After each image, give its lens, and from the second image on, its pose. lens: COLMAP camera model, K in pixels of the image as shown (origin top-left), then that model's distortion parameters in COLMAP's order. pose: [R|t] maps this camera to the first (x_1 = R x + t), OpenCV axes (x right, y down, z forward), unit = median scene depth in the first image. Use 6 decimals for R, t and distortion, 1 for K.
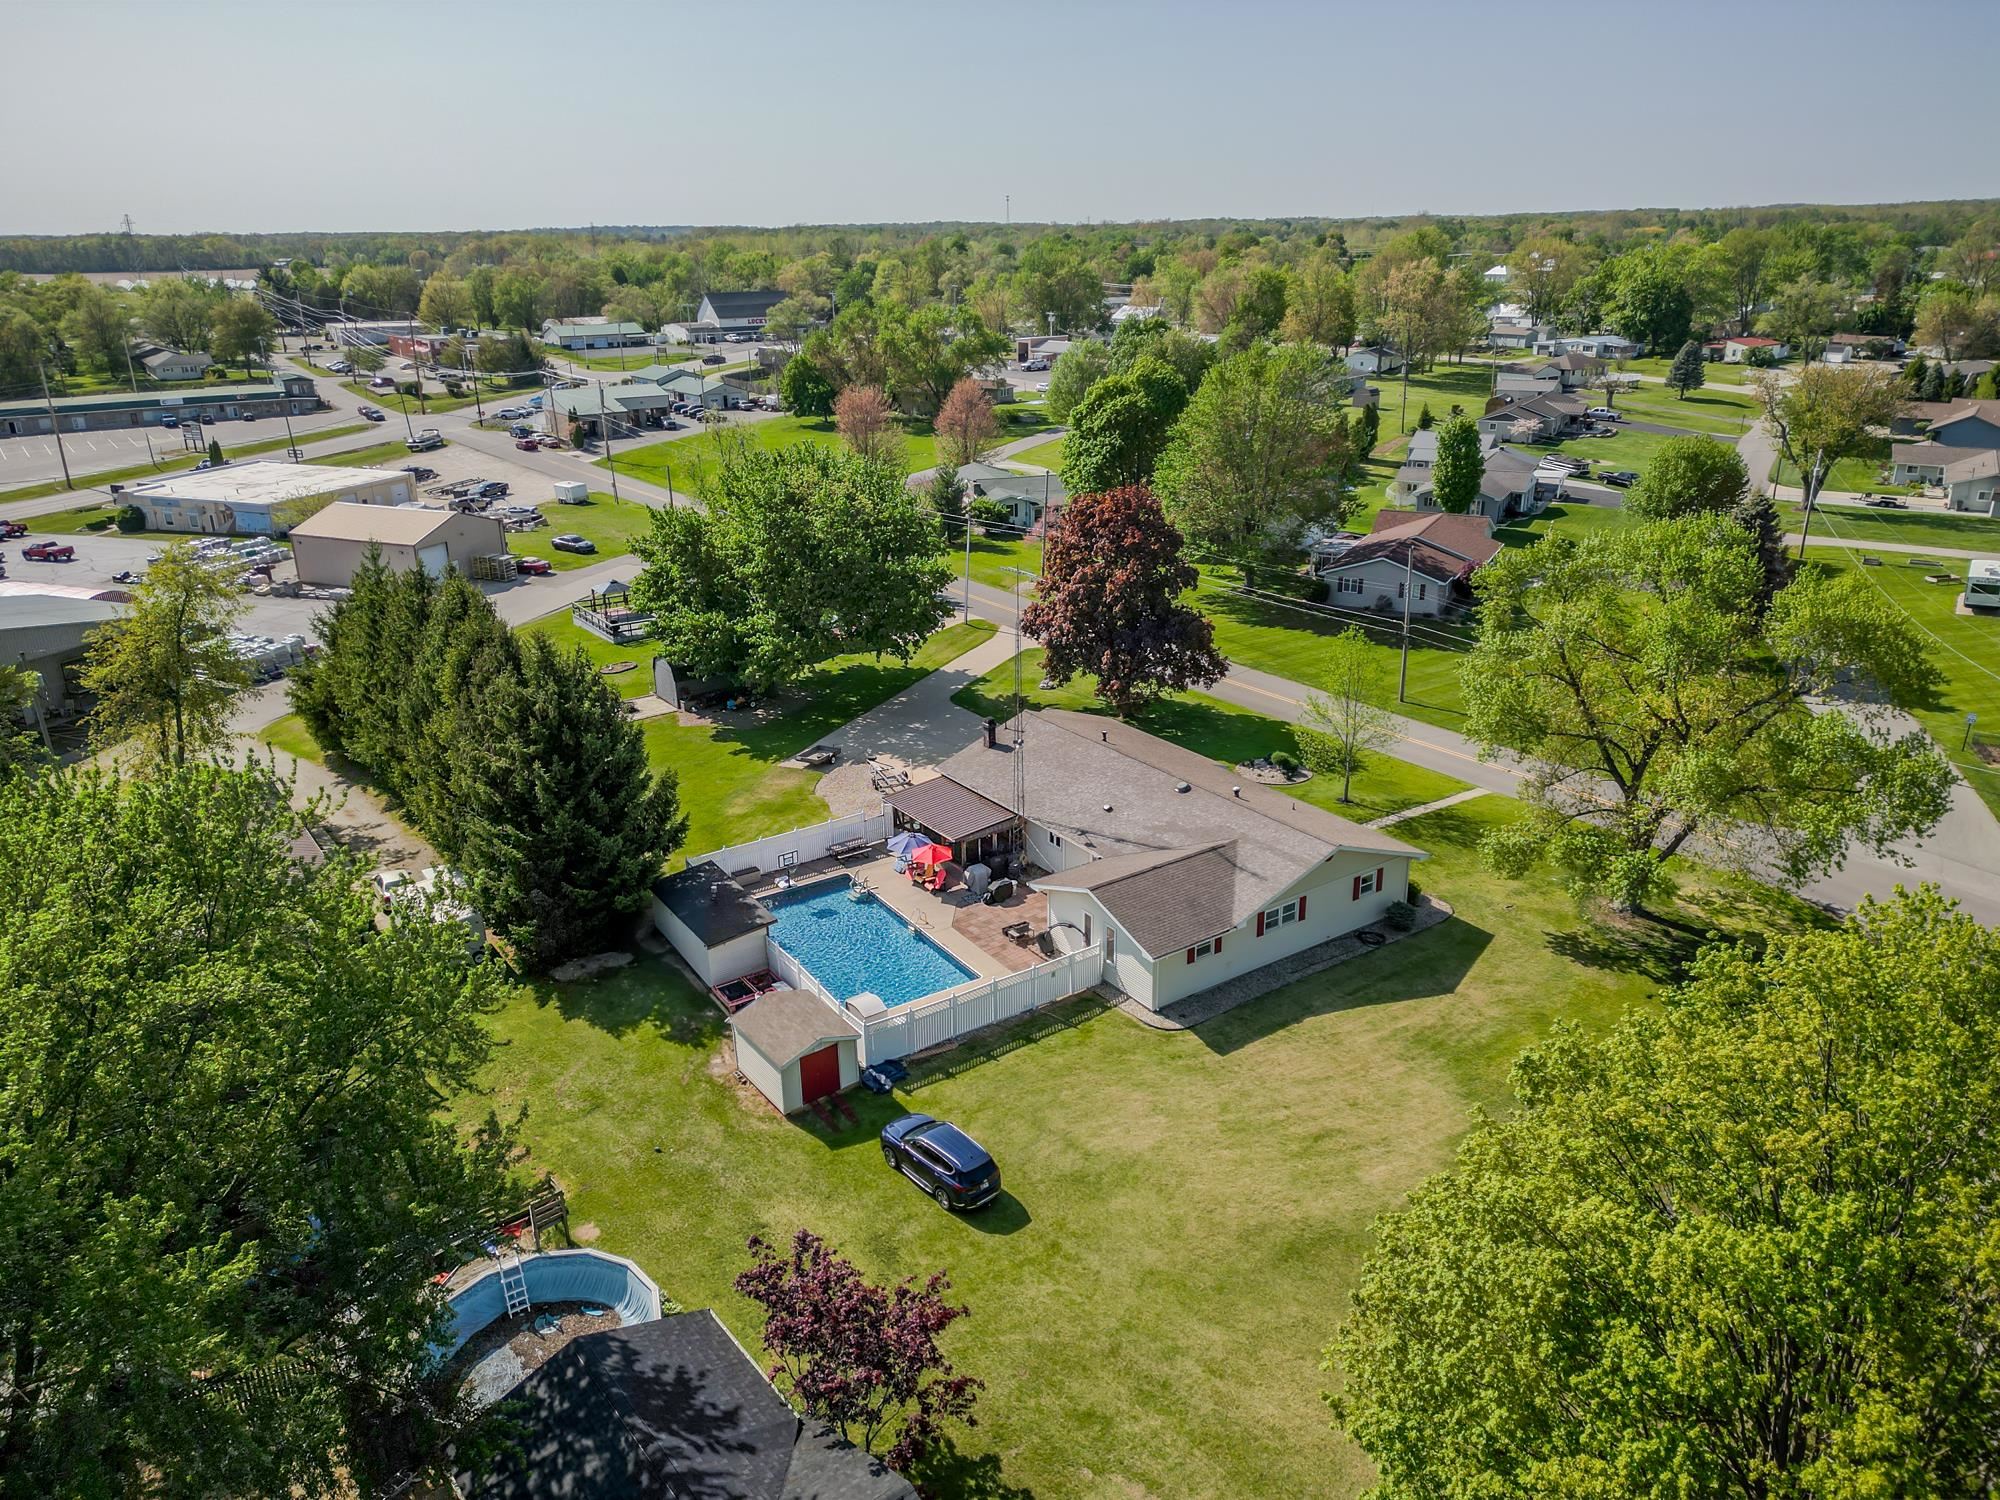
lens RADIAL K [[1378.4, 0, 986.7], [0, 1378.4, 743.8], [0, 0, 1]] dist [0.061172, -0.036573]
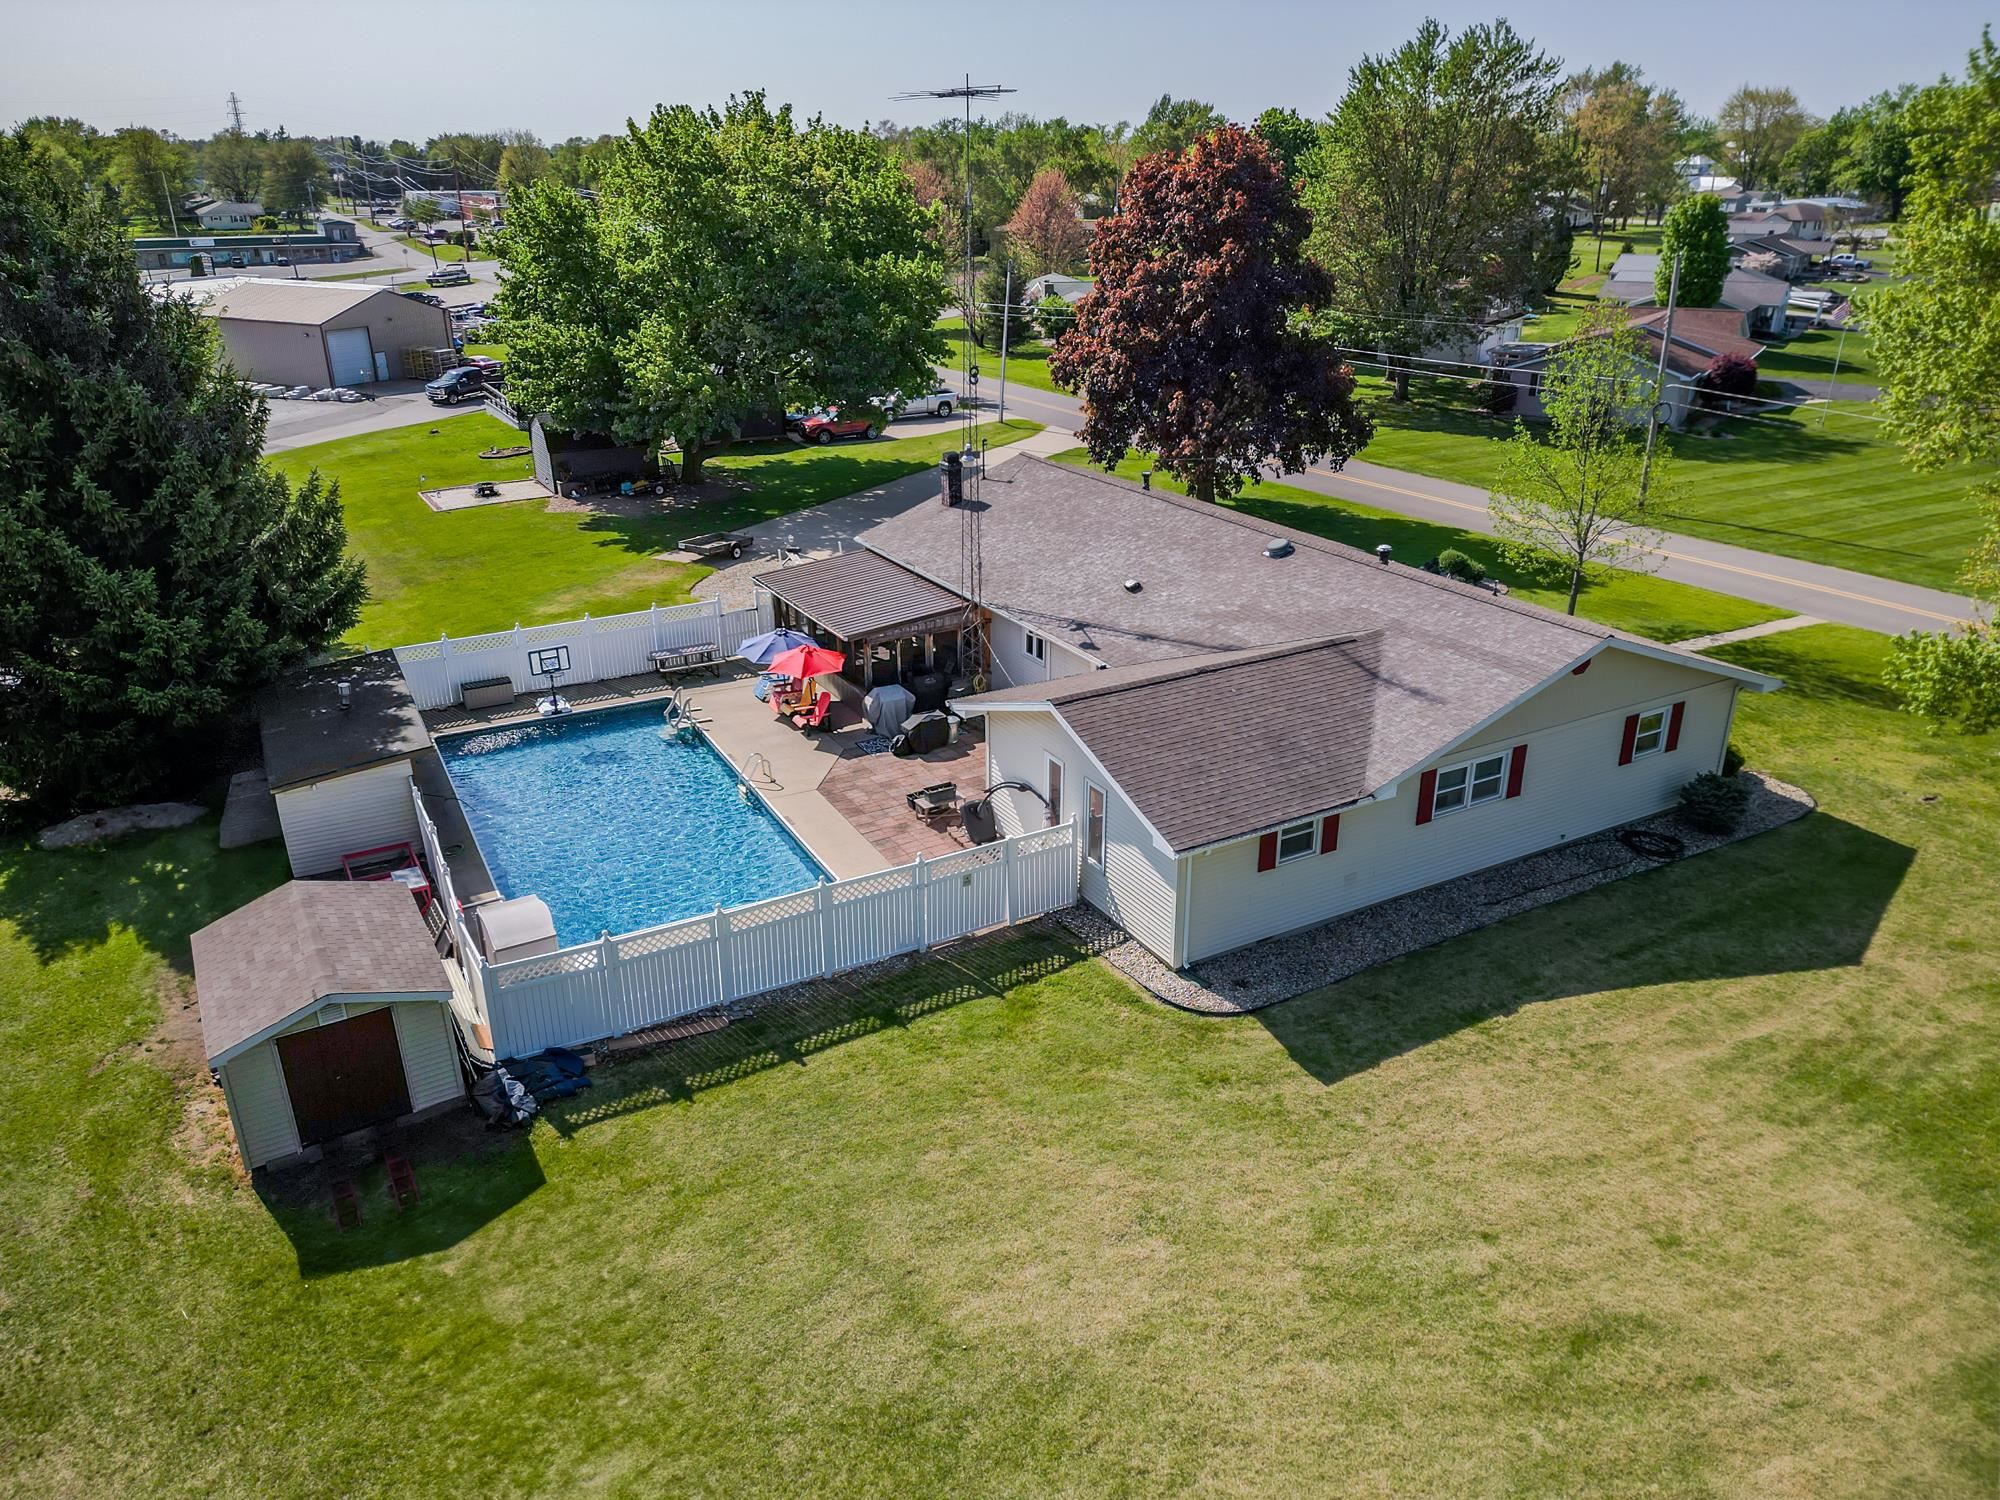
lens RADIAL K [[1378.4, 0, 993.6], [0, 1378.4, 793.5], [0, 0, 1]] dist [0.061172, -0.036573]
pose [[0.996266, 0.044714, -0.073859, 0.083755], [-0.038605, 0.995871, 0.082158, 0.092160], [0.077228, -0.079000, 0.993879, 0.502294]]
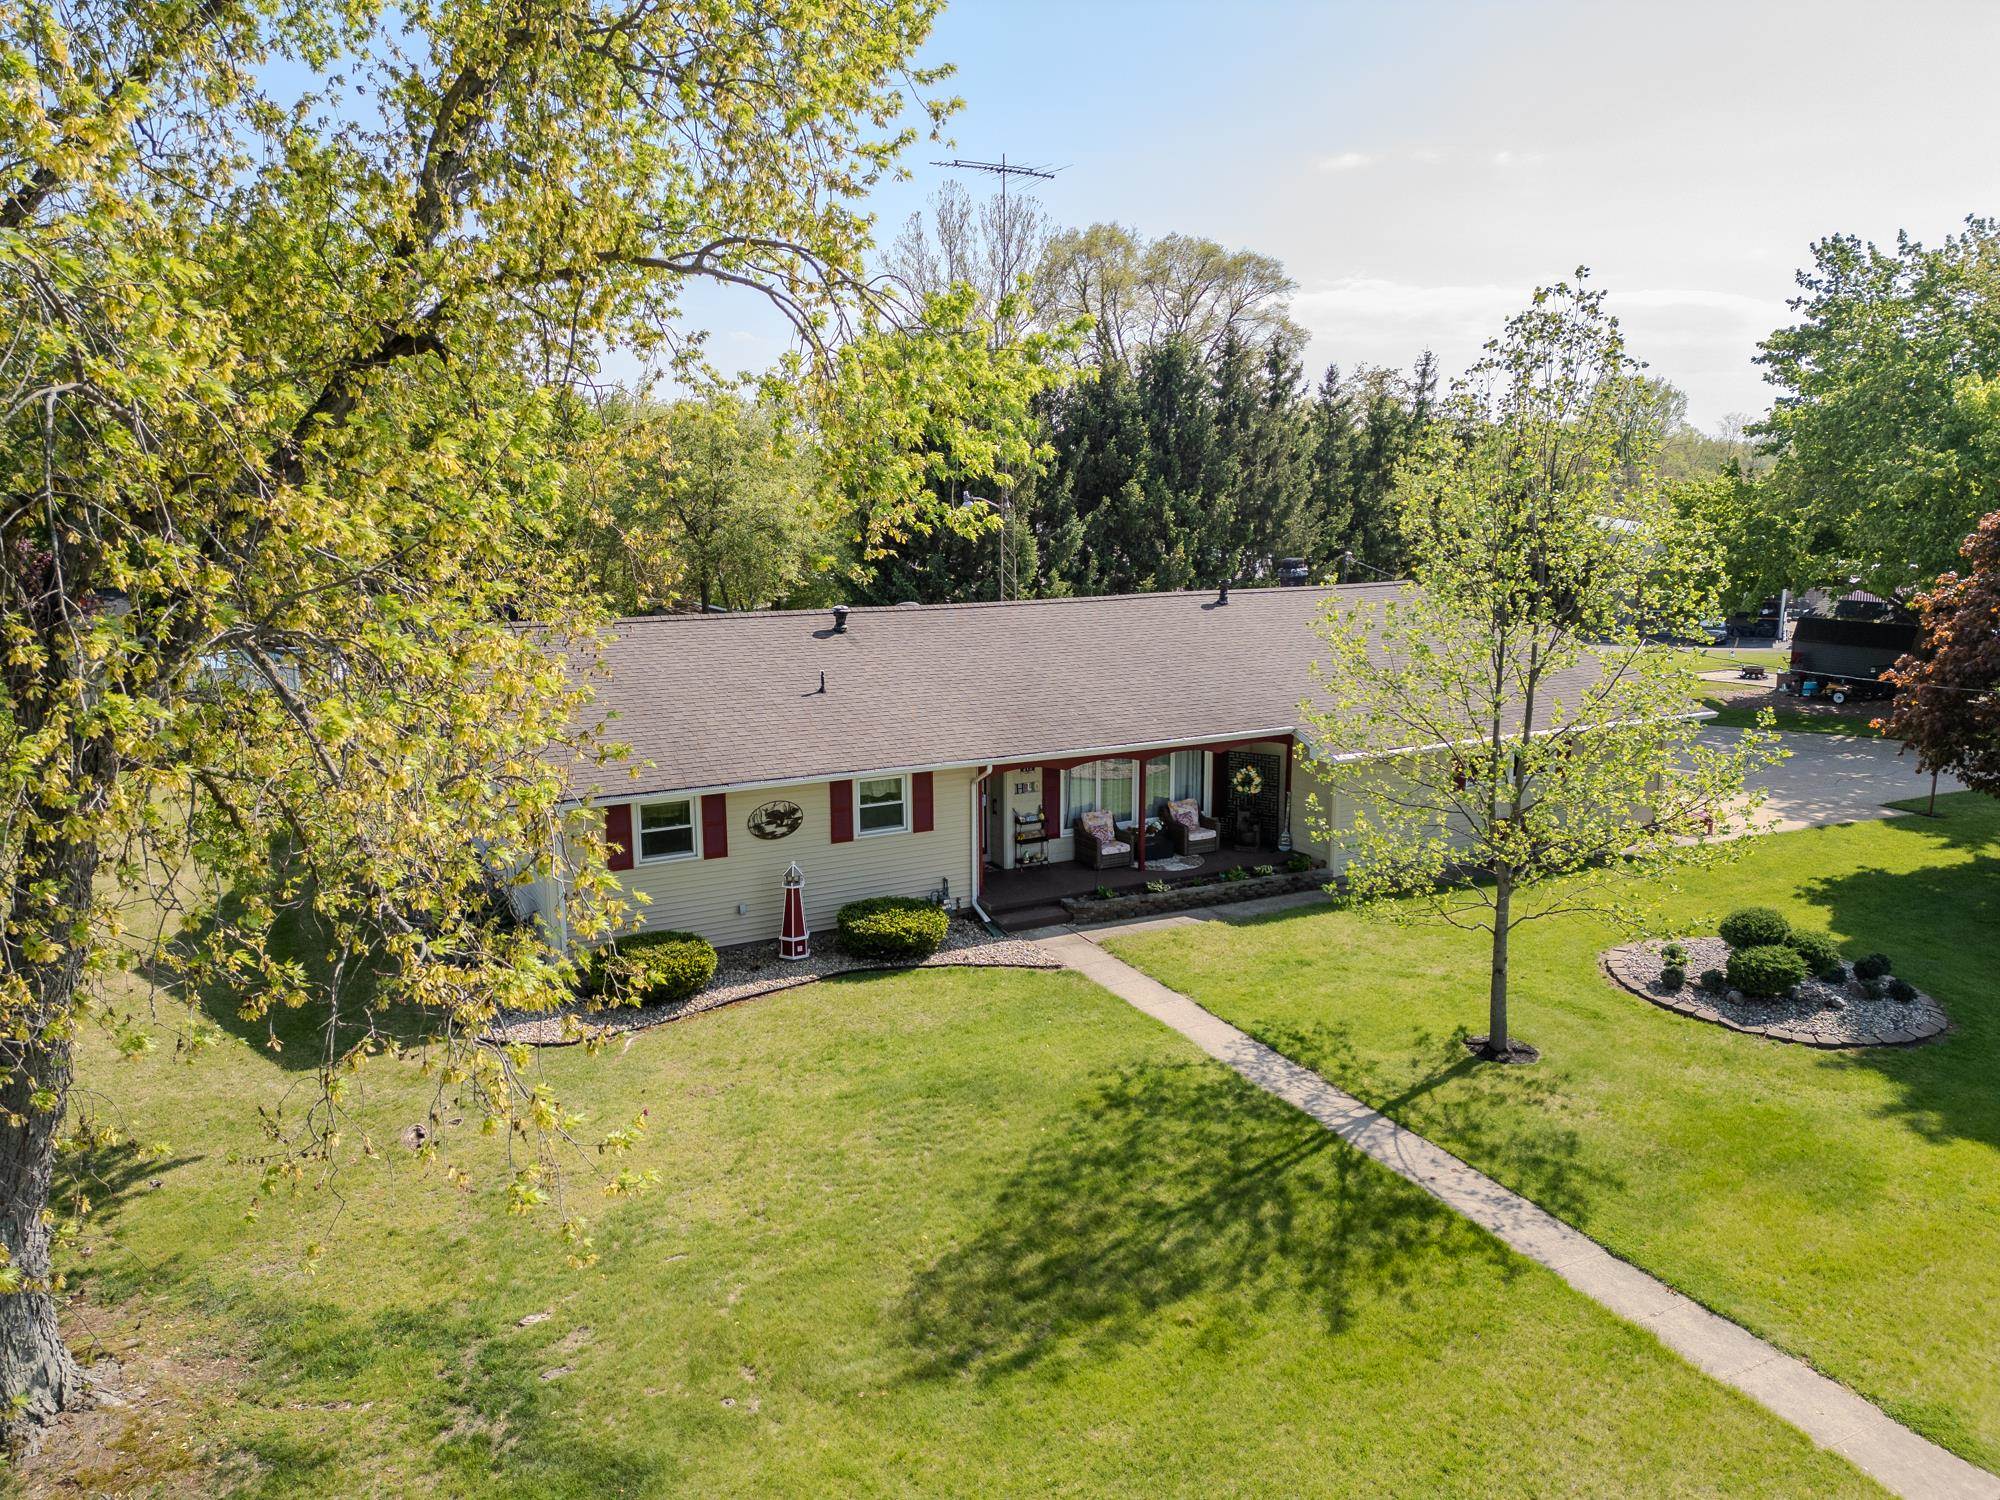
lens RADIAL K [[1378.4, 0, 996.6], [0, 1378.4, 749.4], [0, 0, 1]] dist [0.061172, -0.036573]
pose [[-0.117922, 0.185811, -0.975484, 0.634191], [-0.335412, 0.917152, 0.215246, -0.040651], [0.934662, 0.352571, -0.045829, 1.143464]]
